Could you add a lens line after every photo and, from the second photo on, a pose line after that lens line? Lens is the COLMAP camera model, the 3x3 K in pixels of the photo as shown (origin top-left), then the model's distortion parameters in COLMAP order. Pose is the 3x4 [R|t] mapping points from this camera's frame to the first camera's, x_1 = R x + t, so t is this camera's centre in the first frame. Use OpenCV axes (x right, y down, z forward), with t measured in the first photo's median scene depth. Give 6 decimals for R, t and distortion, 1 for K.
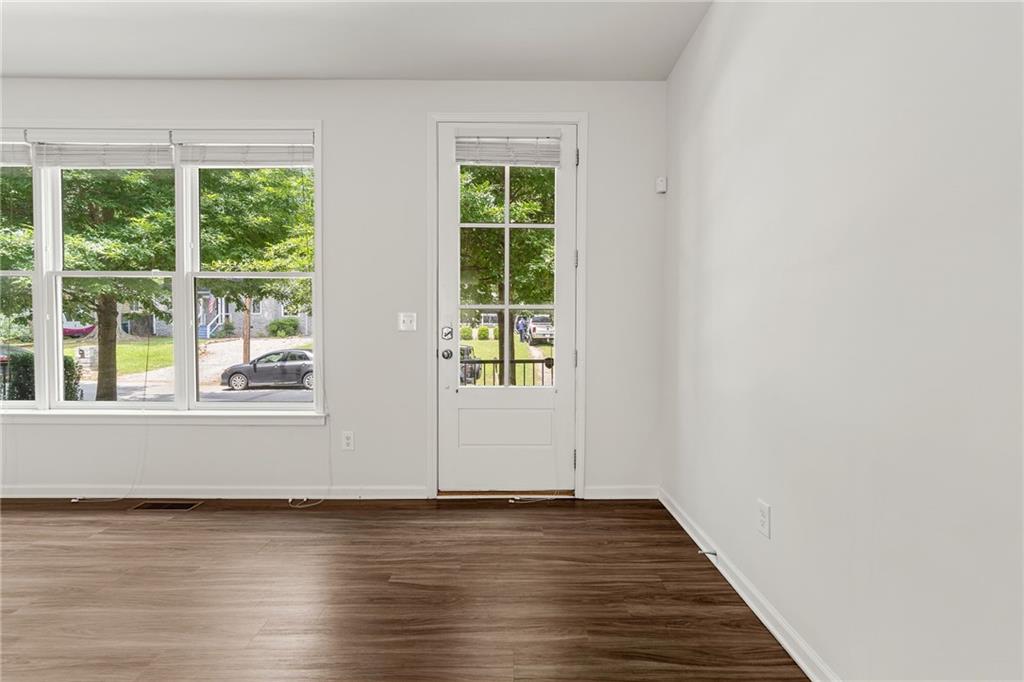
lens RADIAL K [[413.8, 0, 507.6], [0, 413.8, 332.5], [0, 0, 1]] dist [0.000683, -0.000294]
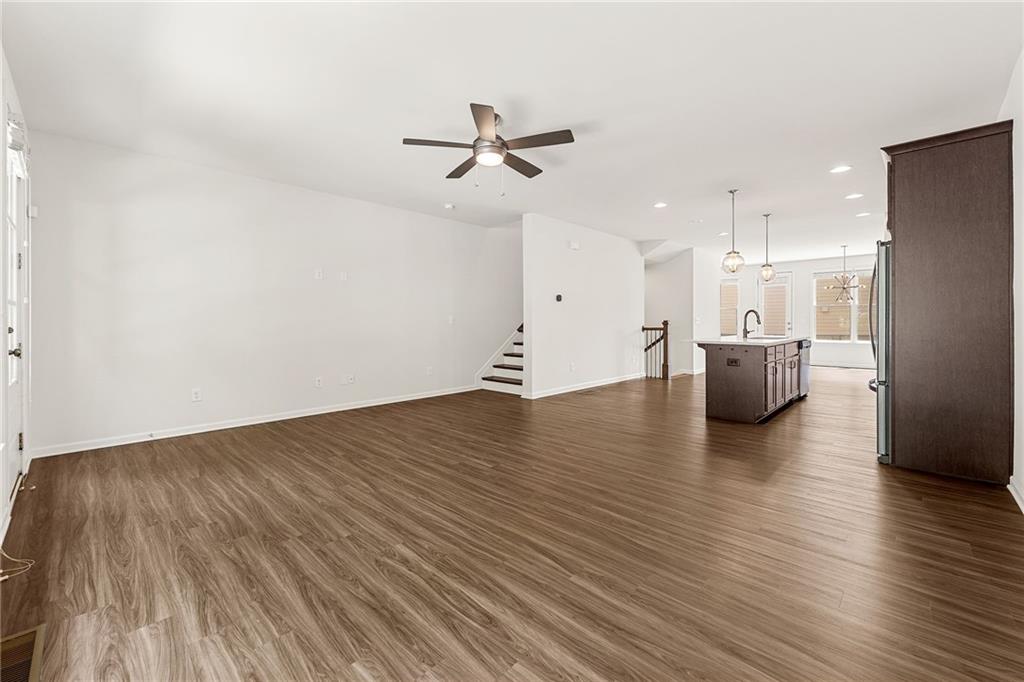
lens RADIAL K [[409.9, 0, 518.2], [0, 409.9, 322.6], [0, 0, 1]] dist [-0.000455, -0.000015]
pose [[-0.729831, -0.001757, 0.683626, -1.549289], [0.008557, 0.999895, 0.011705, -0.016316], [-0.683574, 0.014392, -0.729739, 0.873971]]
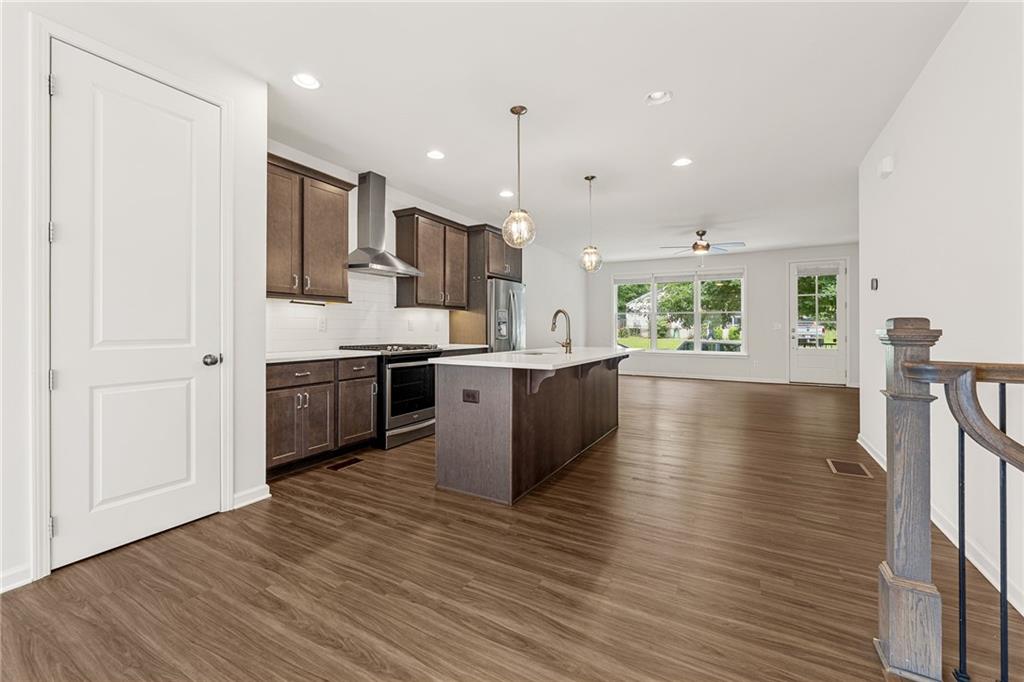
lens RADIAL K [[420.2, 0, 513.1], [0, 420.2, 327.0], [0, 0, 1]] dist [-0.000860, -0.000095]
pose [[0.878352, -0.003902, -0.477998, -0.480051], [-0.003942, 0.999874, -0.015405, 0.034535], [0.477998, 0.015415, 0.878226, -2.718836]]
